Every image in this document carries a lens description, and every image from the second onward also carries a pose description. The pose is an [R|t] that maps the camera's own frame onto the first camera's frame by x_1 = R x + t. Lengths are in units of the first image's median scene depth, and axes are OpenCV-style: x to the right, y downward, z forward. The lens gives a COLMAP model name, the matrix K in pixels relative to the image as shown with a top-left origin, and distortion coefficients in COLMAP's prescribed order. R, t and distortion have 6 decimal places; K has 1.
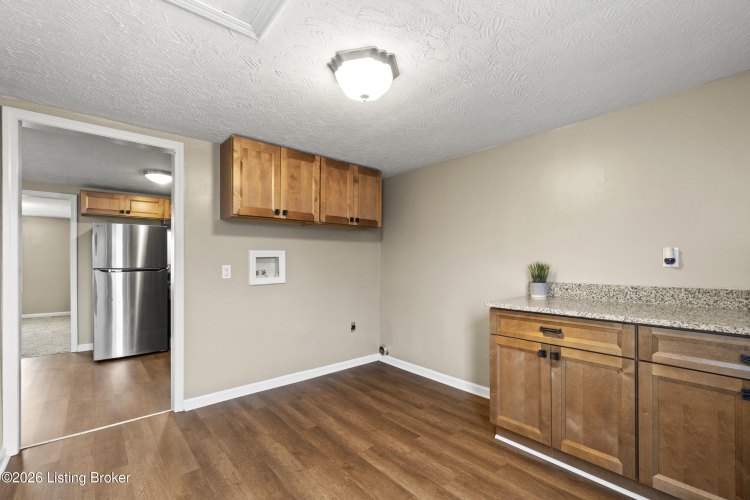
lens RADIAL K [[327.0, 0, 372.2], [0, 327.0, 255.7], [0, 0, 1]] dist [-0.003253, 0.000141]
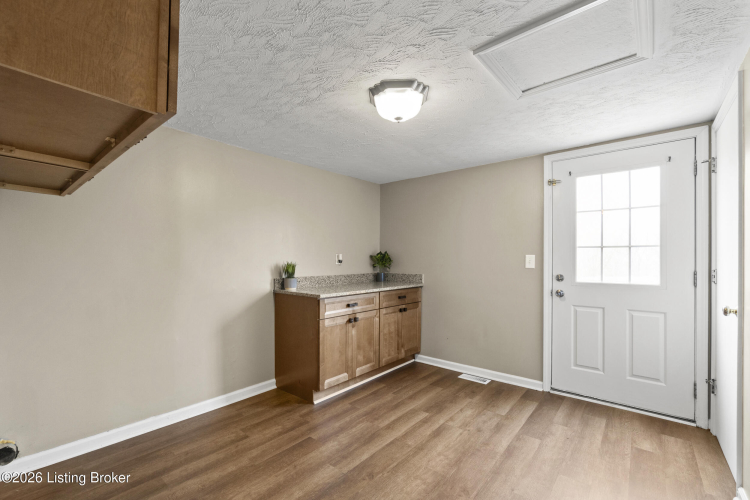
lens RADIAL K [[327.0, 0, 372.0], [0, 327.0, 255.3], [0, 0, 1]] dist [-0.003253, 0.000141]
pose [[-0.162139, 0.019562, 0.986574, -0.971622], [-0.017944, 0.999580, -0.022769, 0.020943], [-0.986605, -0.021395, -0.161720, 1.093512]]
